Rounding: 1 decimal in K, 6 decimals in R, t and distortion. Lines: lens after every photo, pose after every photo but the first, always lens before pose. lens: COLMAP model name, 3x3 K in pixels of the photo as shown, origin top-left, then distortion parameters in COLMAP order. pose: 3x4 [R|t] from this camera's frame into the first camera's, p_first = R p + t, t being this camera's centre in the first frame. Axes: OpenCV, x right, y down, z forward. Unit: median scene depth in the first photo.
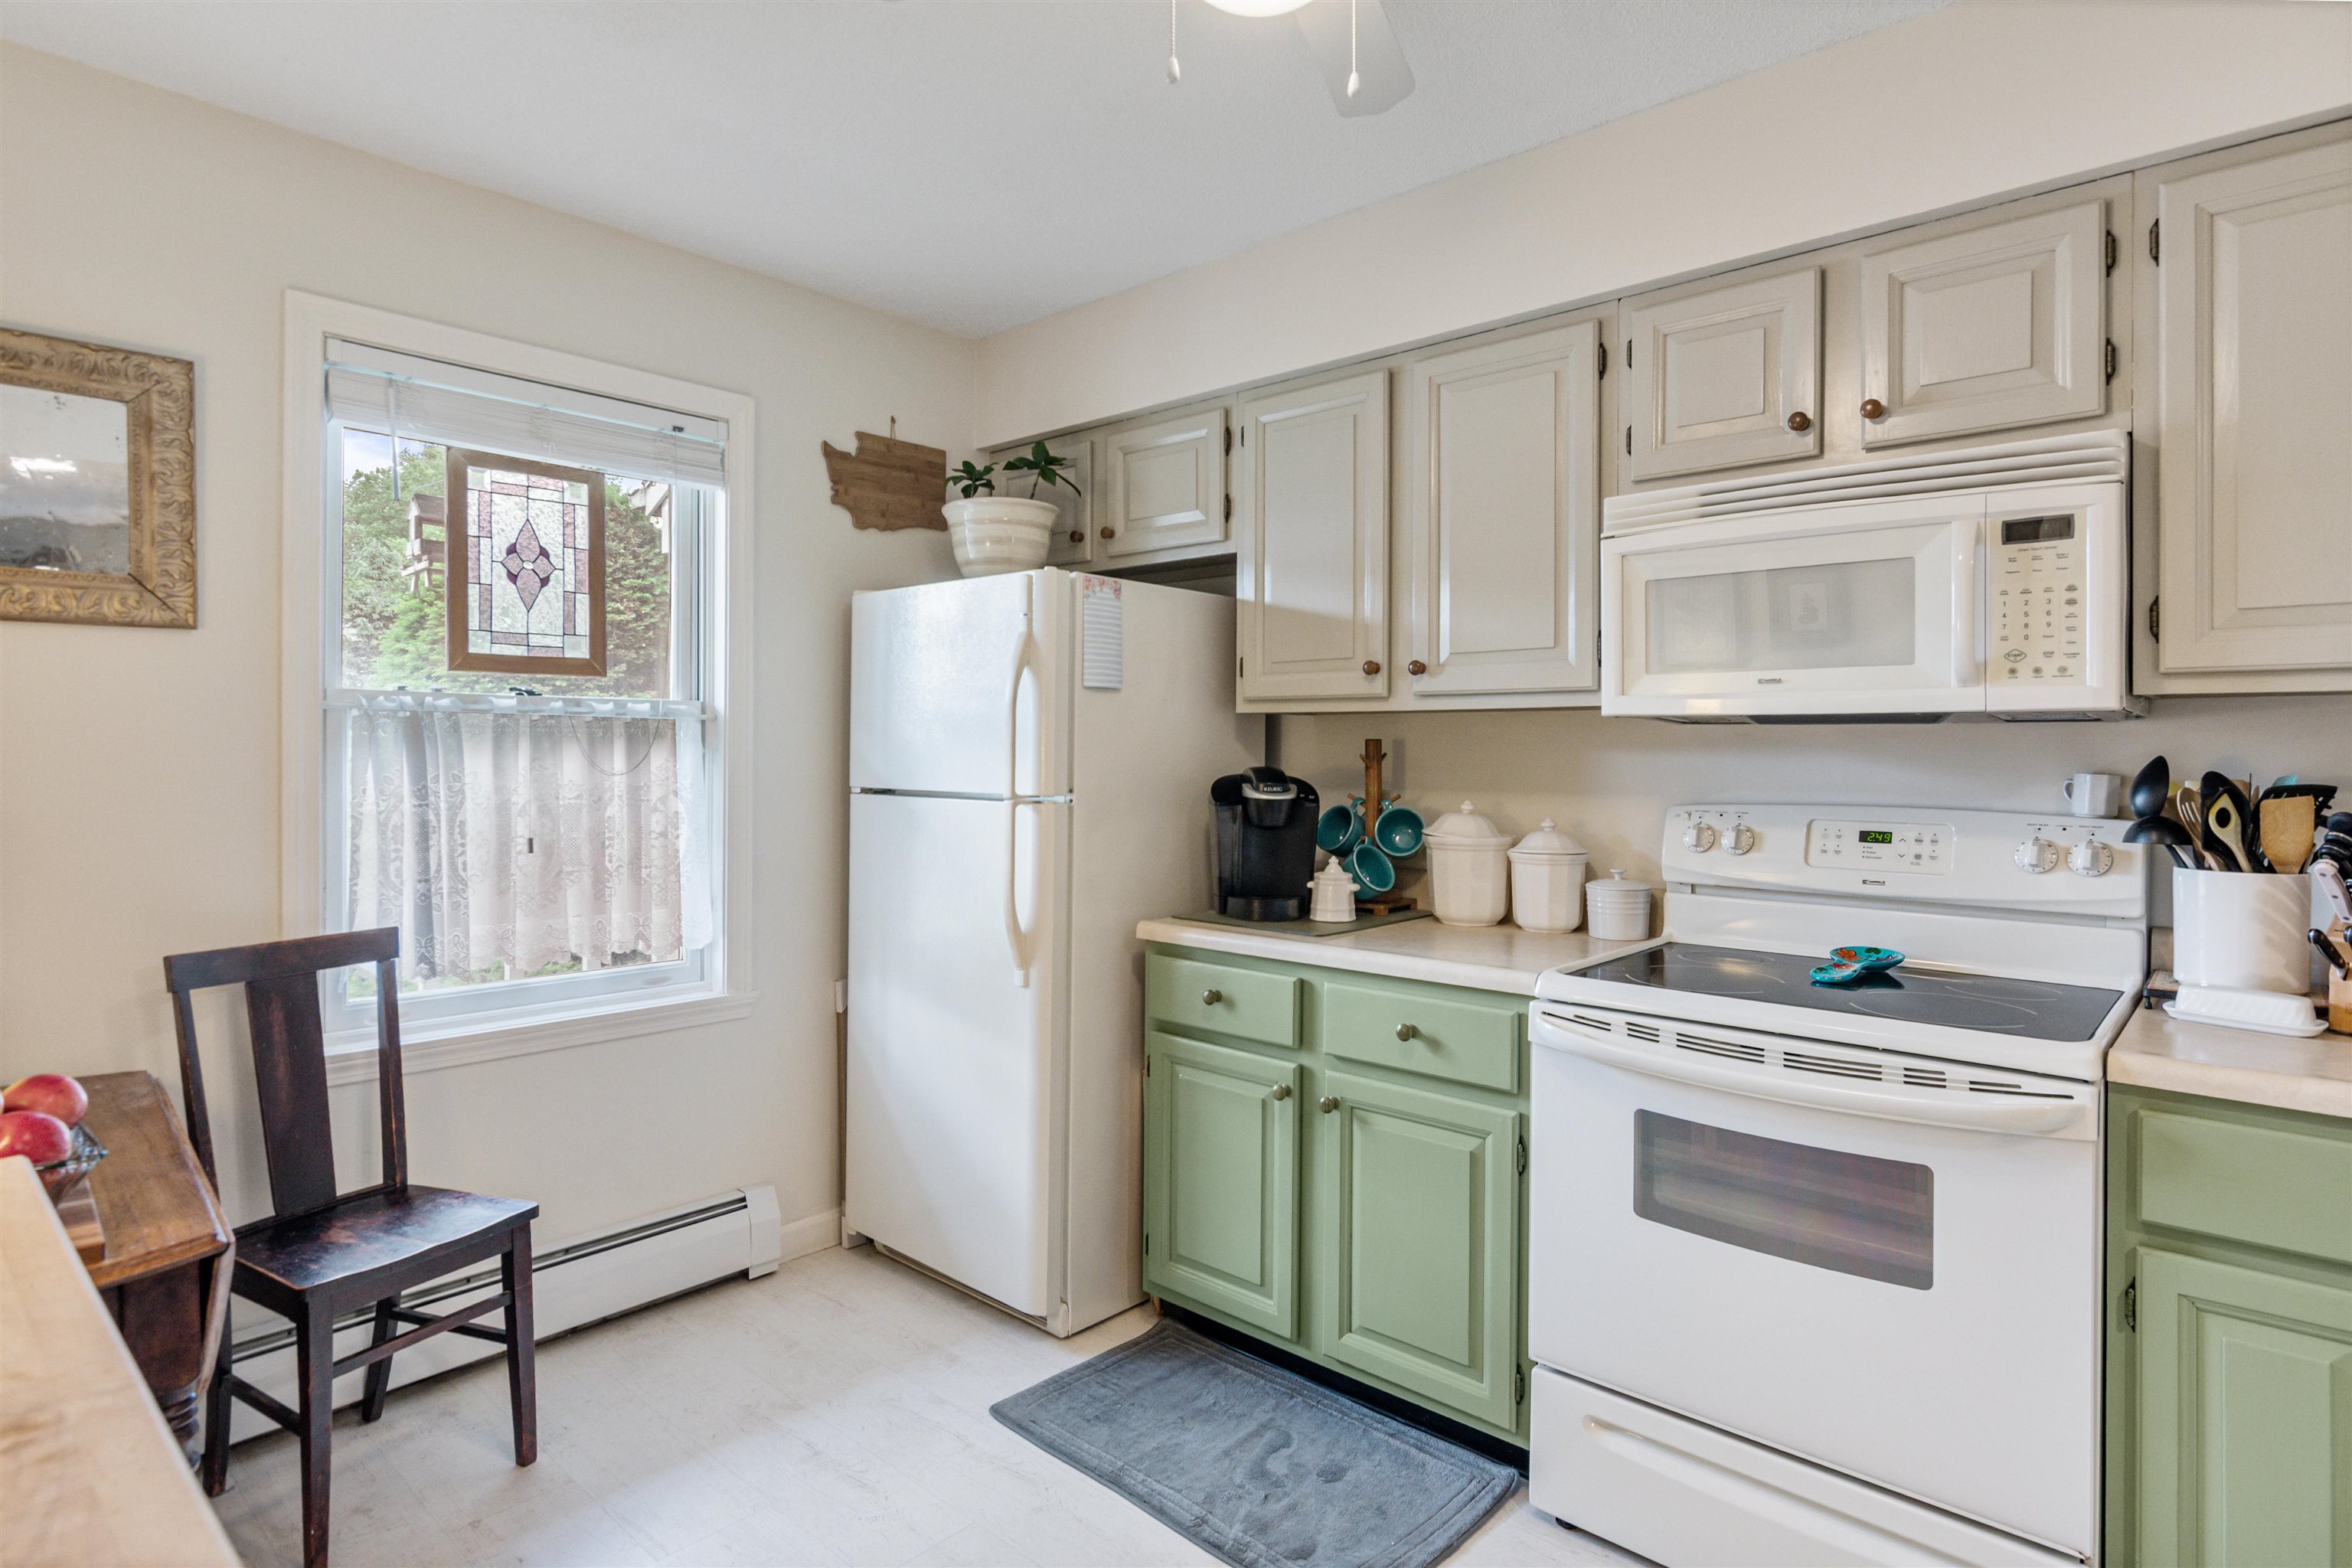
lens RADIAL K [[1193.8, 0, 1207.4], [0, 1193.8, 756.9], [0, 0, 1]] dist [-0.000778, -0.004547]
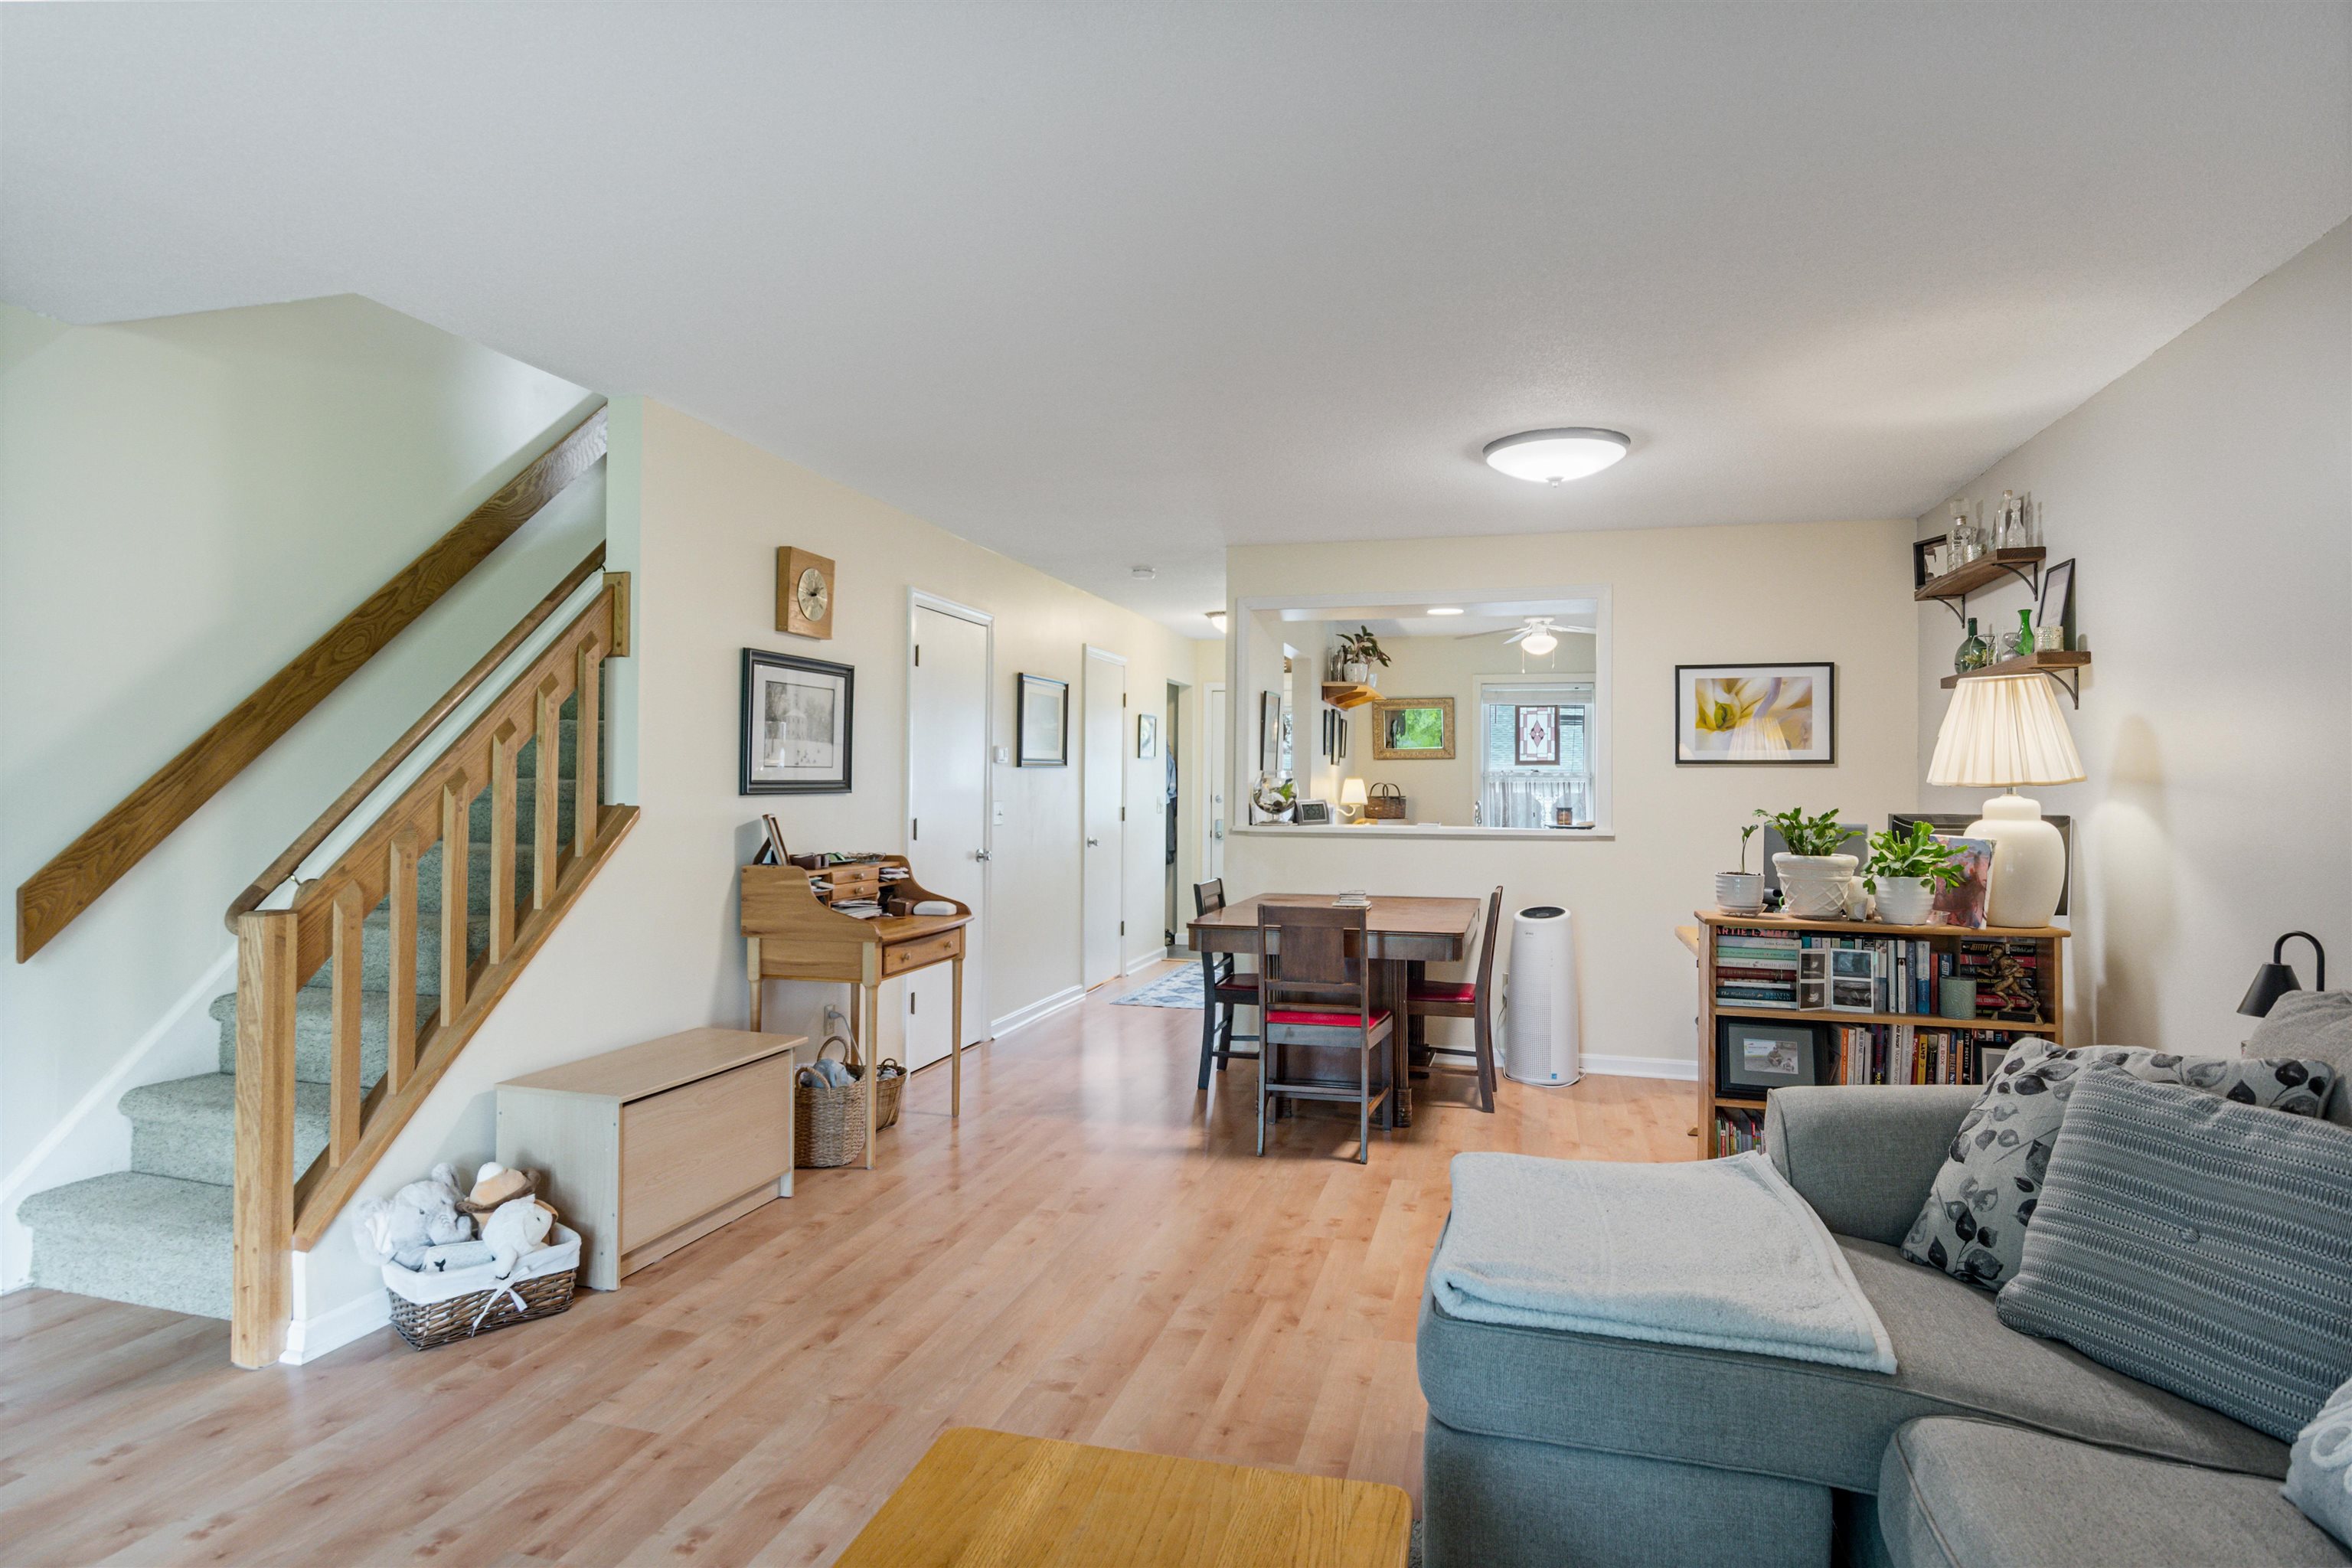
lens RADIAL K [[1265.1, 0, 1177.9], [0, 1265.1, 766.0], [0, 0, 1]] dist [-0.007111, 0.001878]
pose [[0.438740, -0.012797, -0.898523, 3.046035], [-0.008262, 0.999799, -0.018274, 0.010066], [0.898576, 0.015441, 0.438546, -2.068253]]
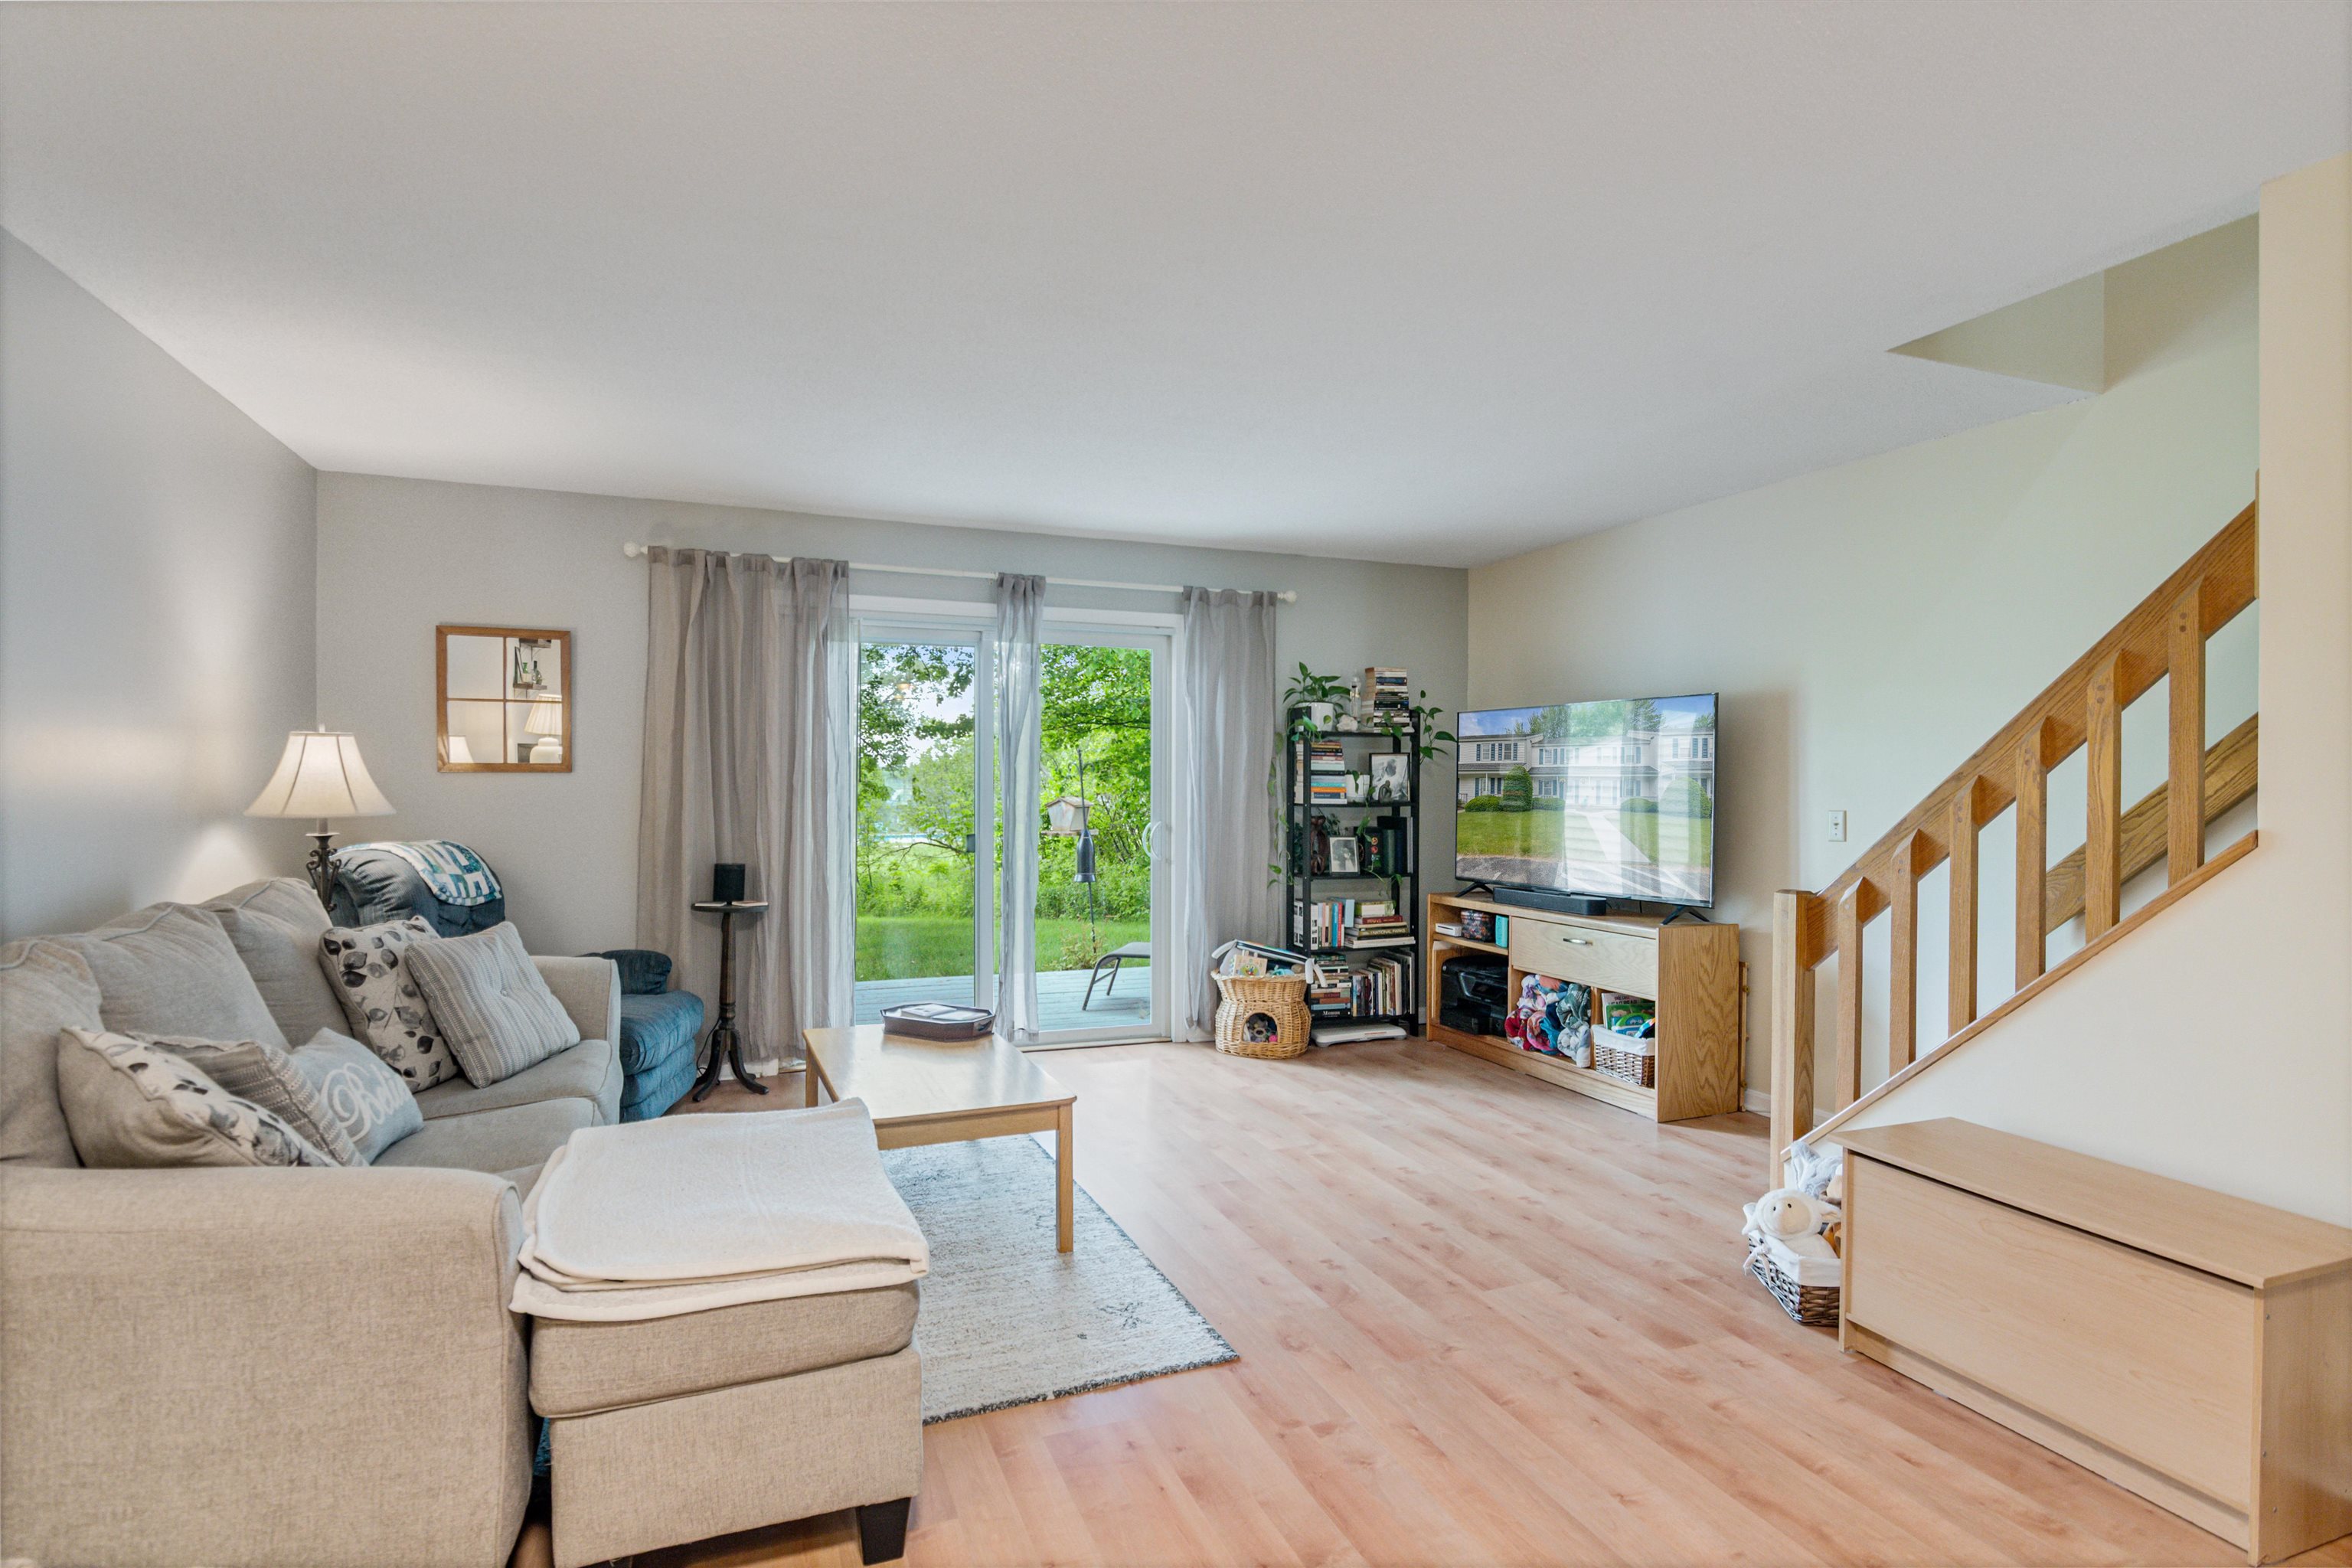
lens RADIAL K [[1169.9, 0, 1175.9], [0, 1169.9, 781.4], [0, 0, 1]] dist [-0.001372, -0.001140]
pose [[-0.890217, -0.009419, 0.455439, 1.376398], [-0.009765, 0.999951, 0.001592, 0.002876], [-0.455431, -0.003031, -0.890266, -0.468079]]
